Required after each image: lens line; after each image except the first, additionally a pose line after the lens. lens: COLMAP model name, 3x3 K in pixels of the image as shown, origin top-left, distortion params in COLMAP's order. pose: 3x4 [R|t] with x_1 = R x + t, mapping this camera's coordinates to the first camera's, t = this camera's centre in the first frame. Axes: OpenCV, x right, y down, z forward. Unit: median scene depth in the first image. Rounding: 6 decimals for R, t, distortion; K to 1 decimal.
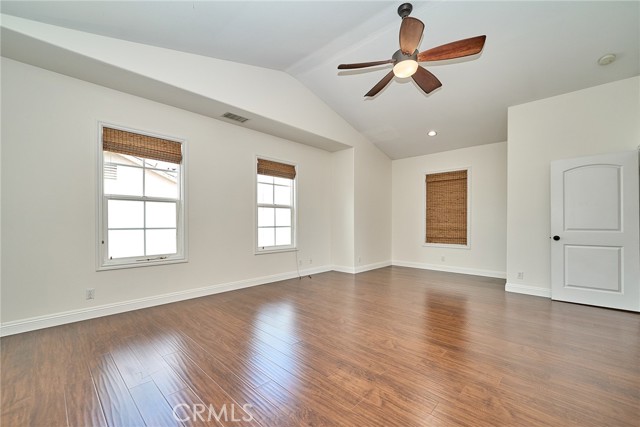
lens RADIAL K [[273.6, 0, 306.5], [0, 273.6, 220.4], [0, 0, 1]] dist [0.029508, 0.000034]
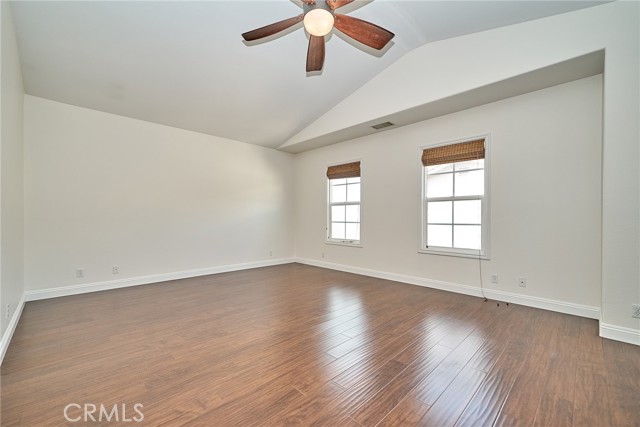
lens RADIAL K [[264.0, 0, 320.1], [0, 264.0, 217.5], [0, 0, 1]] dist [-0.000192, 0.000058]
pose [[-0.014194, -0.005355, -0.999885, 0.898776], [-0.000055, 0.999986, -0.005355, 0.010149], [0.999899, -0.000021, -0.014194, 0.824410]]
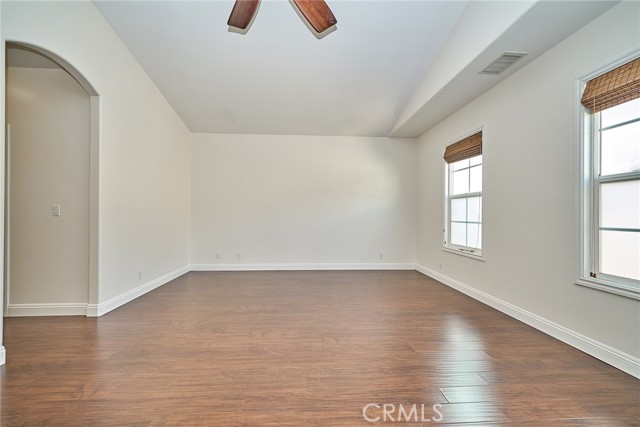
lens RADIAL K [[263.5, 0, 320.0], [0, 263.5, 213.5], [0, 0, 1]] dist [-0.001428, 0.000079]
pose [[-0.666473, -0.011100, -0.745446, 0.574842], [-0.006573, 0.999938, -0.009012, 0.007963], [0.745500, -0.001107, -0.666505, 1.195928]]
